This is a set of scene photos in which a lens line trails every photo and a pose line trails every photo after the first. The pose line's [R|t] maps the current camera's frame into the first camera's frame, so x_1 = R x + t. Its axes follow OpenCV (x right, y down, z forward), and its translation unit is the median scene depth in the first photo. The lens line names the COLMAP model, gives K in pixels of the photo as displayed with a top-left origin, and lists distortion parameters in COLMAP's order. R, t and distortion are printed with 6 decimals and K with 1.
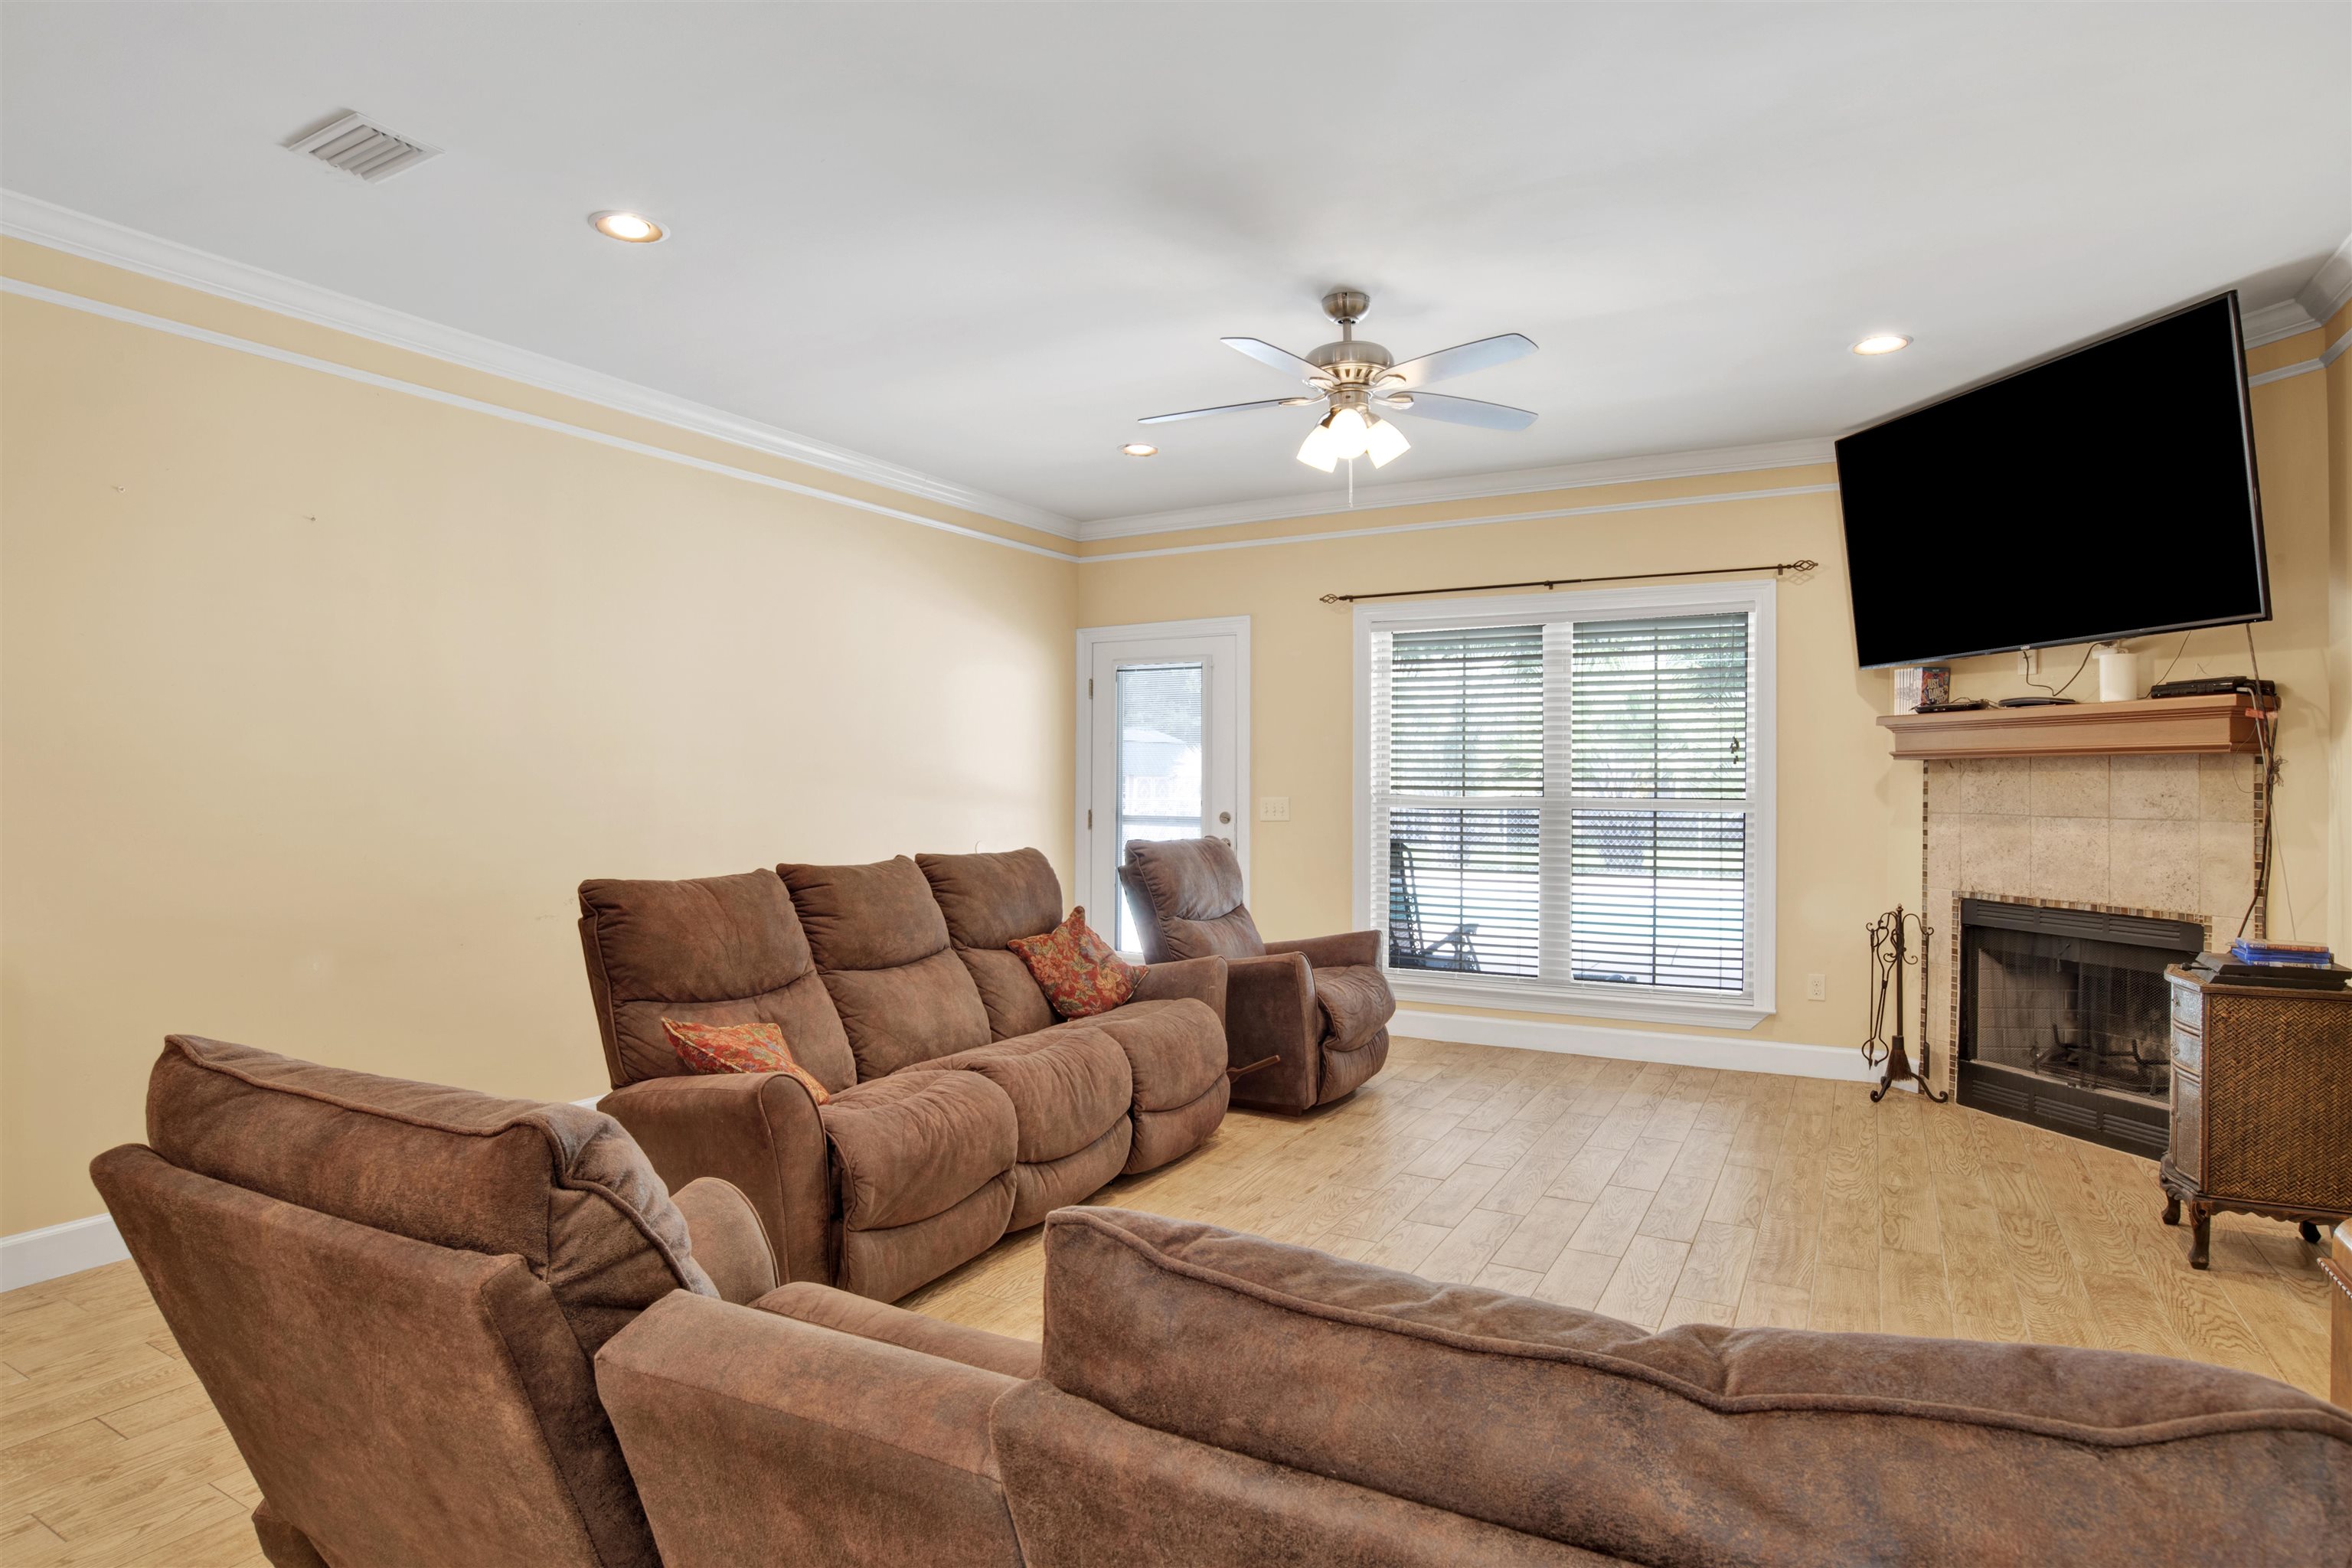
lens RADIAL K [[1234.8, 0, 1190.7], [0, 1234.8, 776.5], [0, 0, 1]] dist [-0.072186, 0.023561]
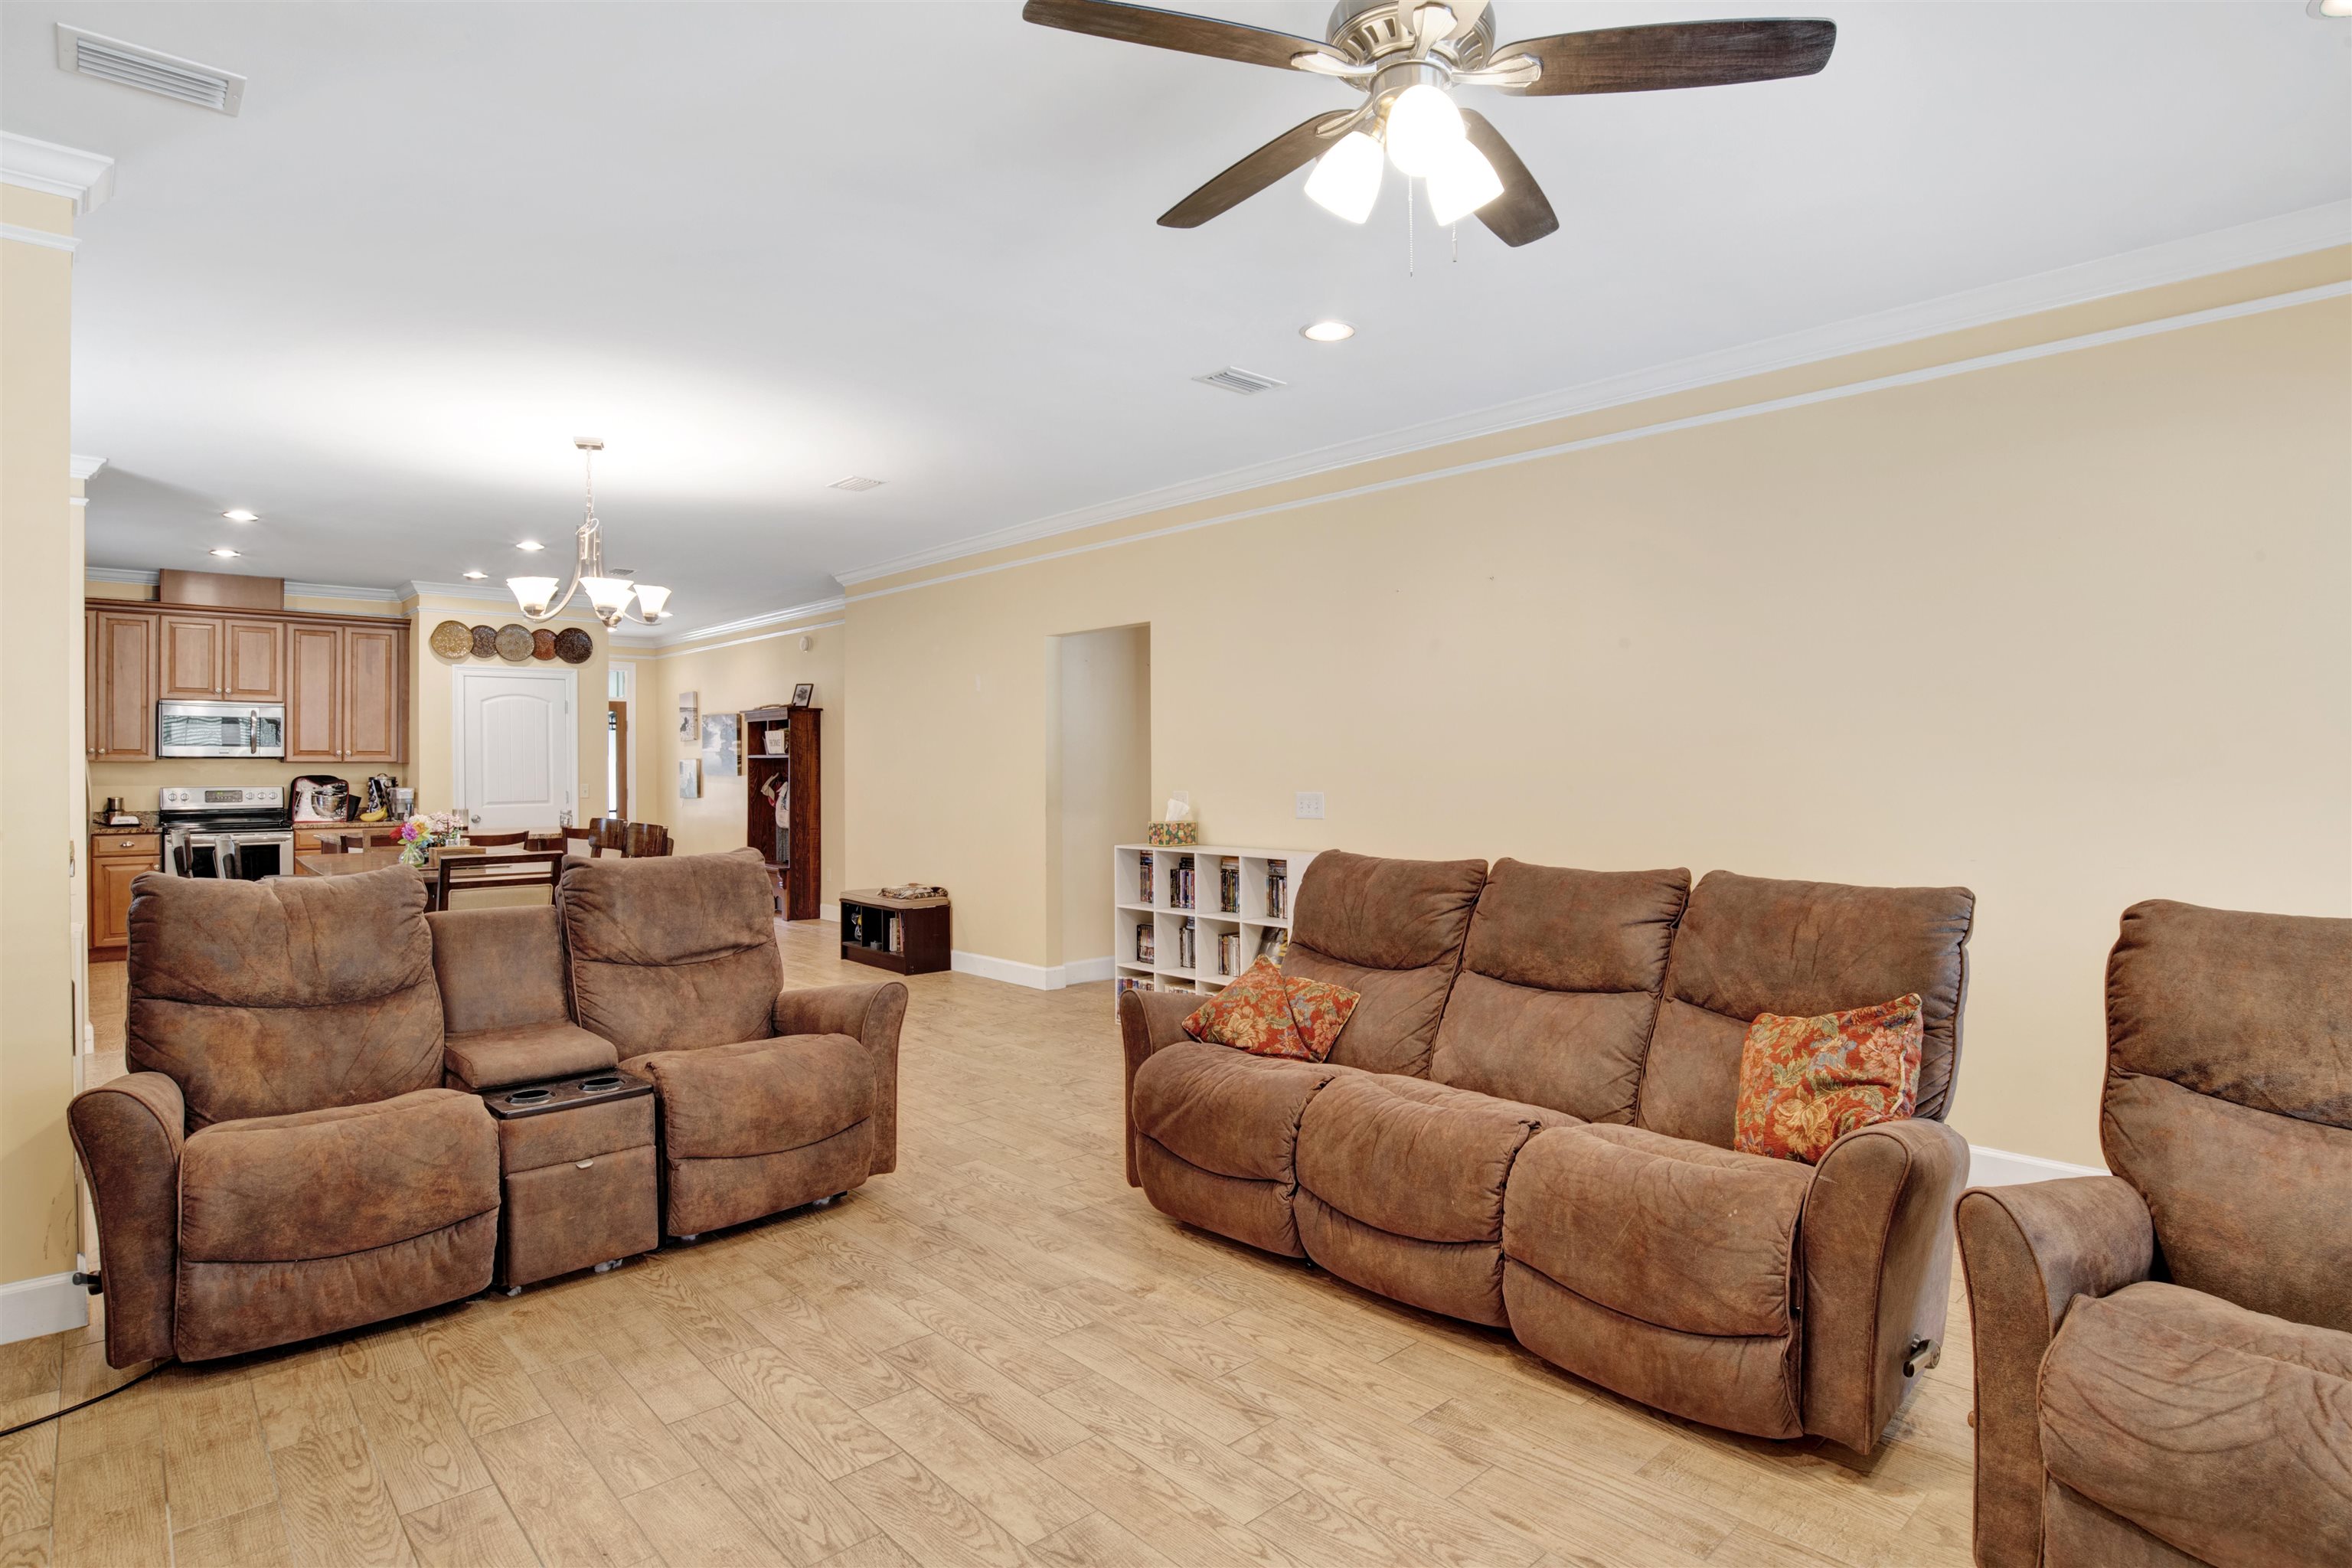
lens RADIAL K [[1234.8, 0, 1192.4], [0, 1234.8, 765.9], [0, 0, 1]] dist [-0.072186, 0.023561]
pose [[-0.305137, -0.004351, -0.952299, 0.545005], [0.003783, 0.999976, -0.005780, 0.000933], [0.952301, -0.005366, -0.305113, 0.853472]]
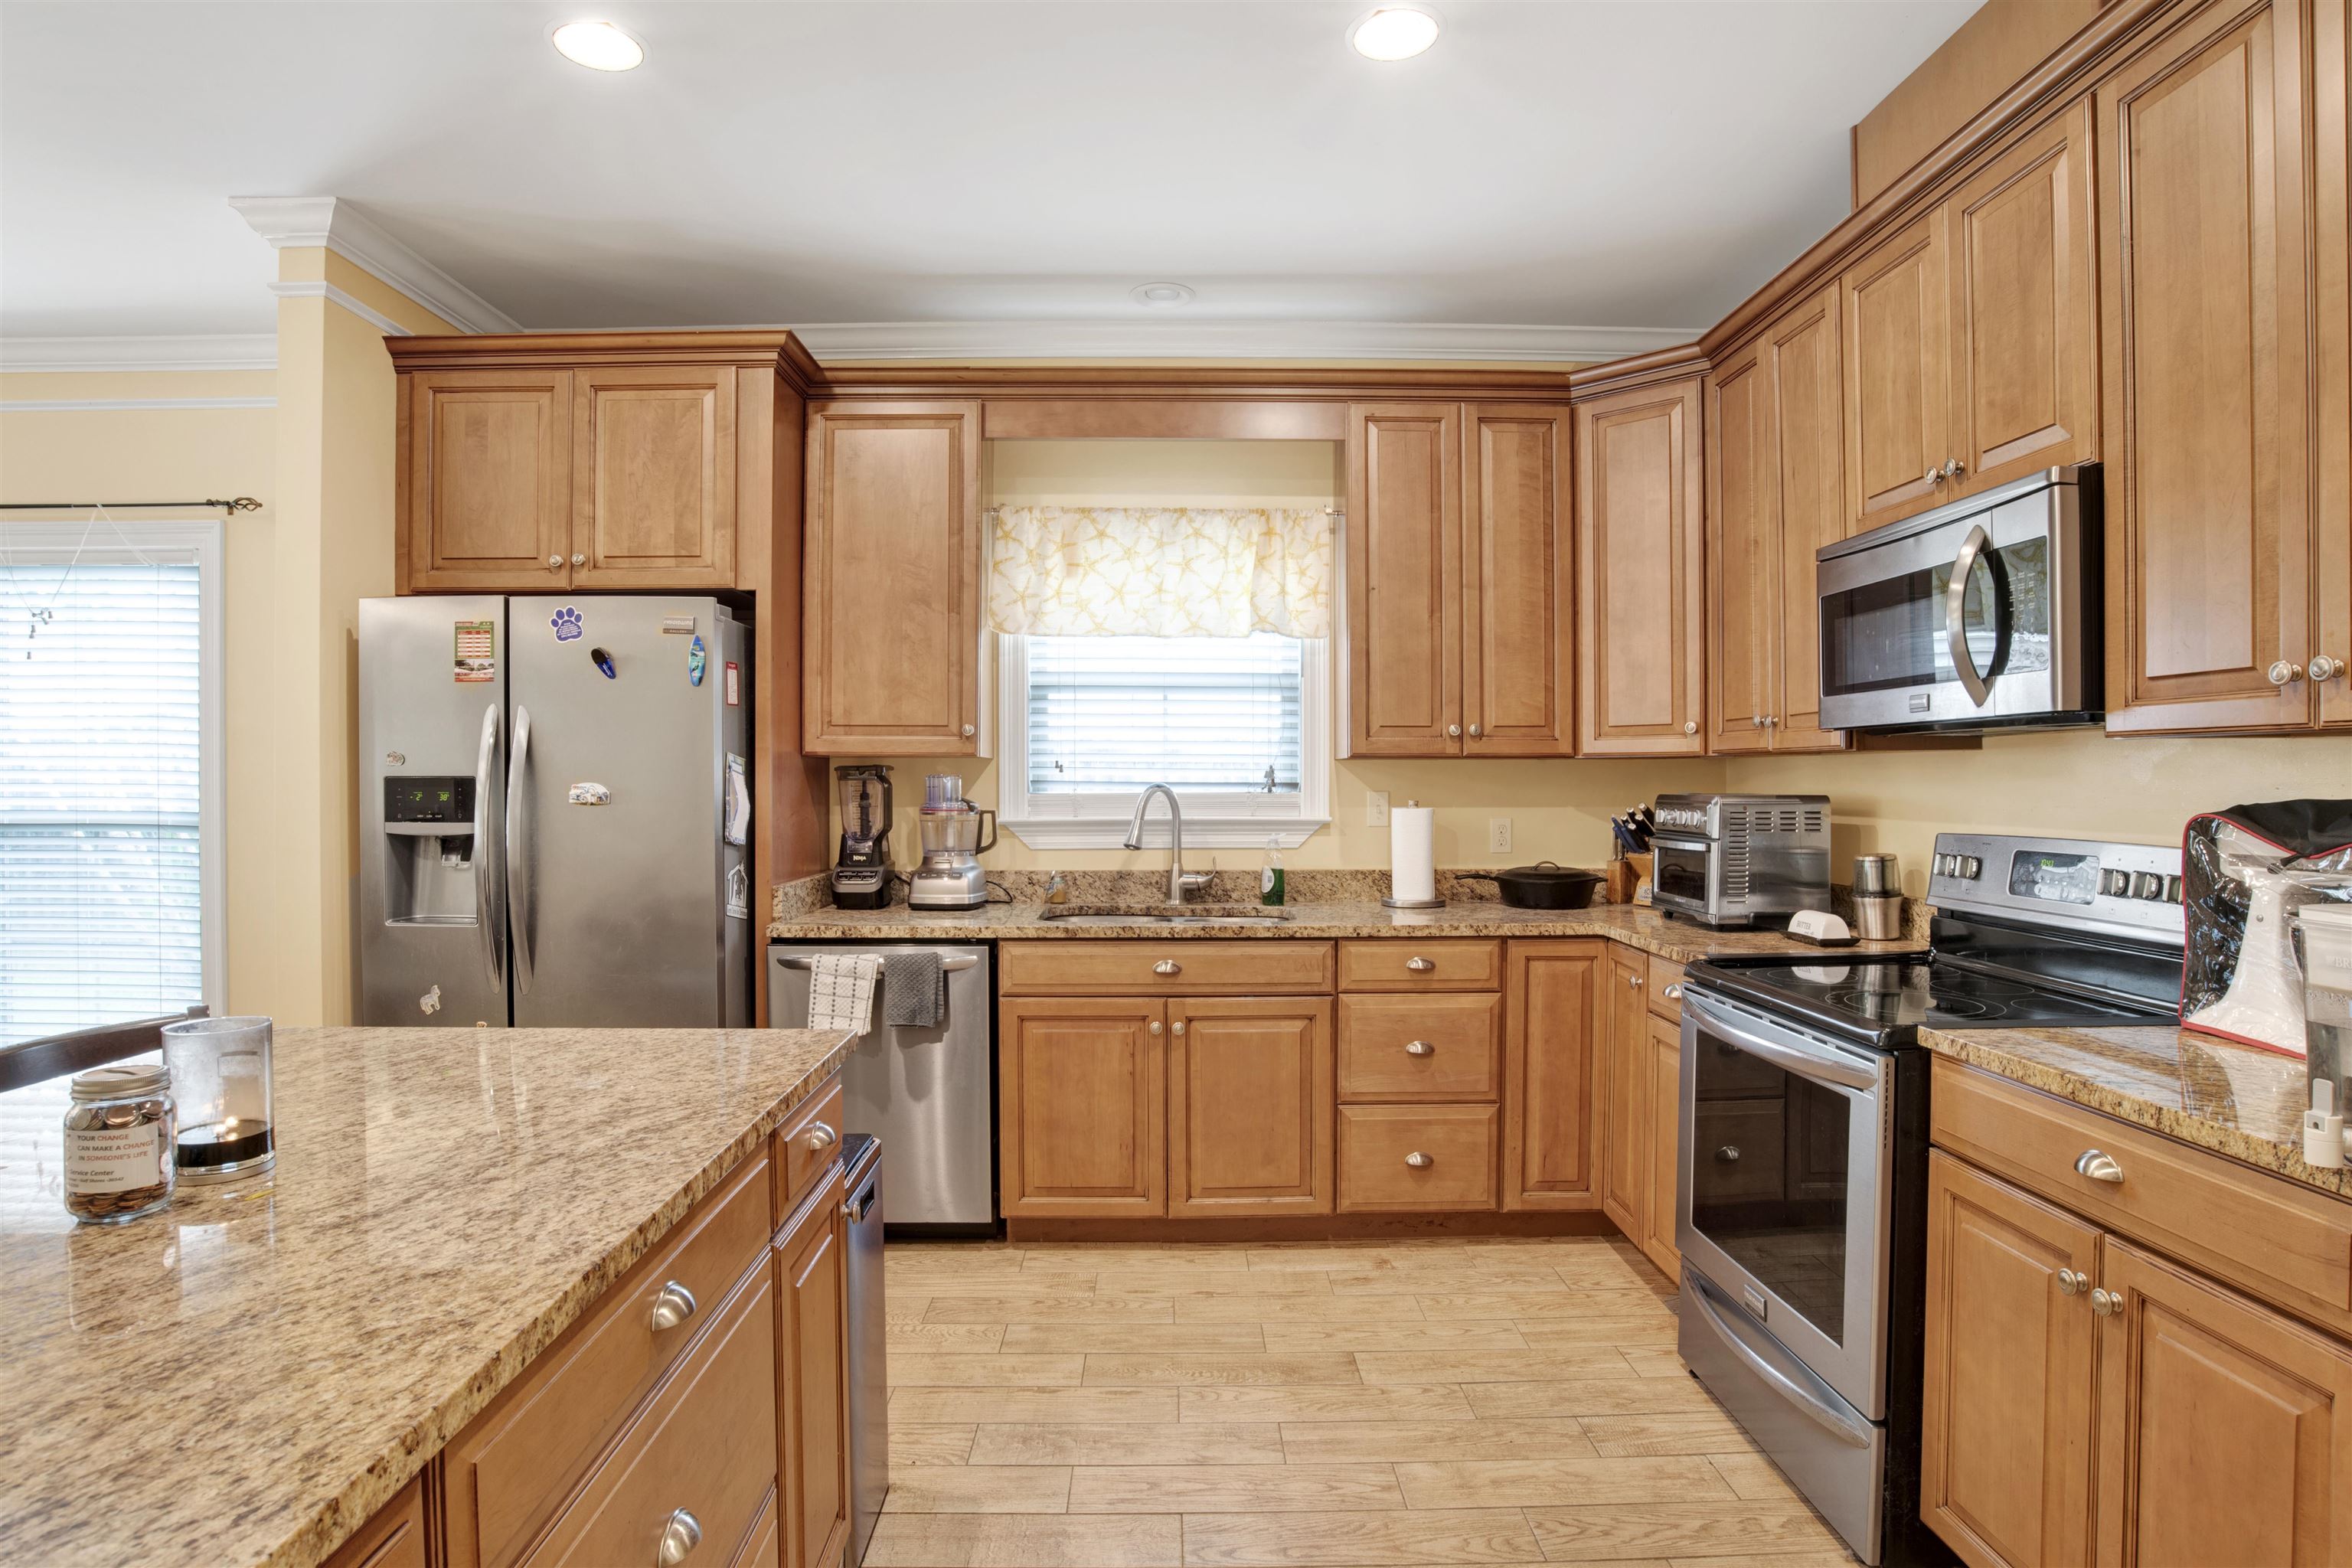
lens RADIAL K [[1234.8, 0, 1195.2], [0, 1234.8, 794.8], [0, 0, 1]] dist [-0.072186, 0.023561]
pose [[-0.510956, -0.010740, 0.859540, -1.047344], [-0.001100, 0.999929, 0.011841, -0.005841], [-0.859606, 0.005105, -0.510932, -0.654683]]
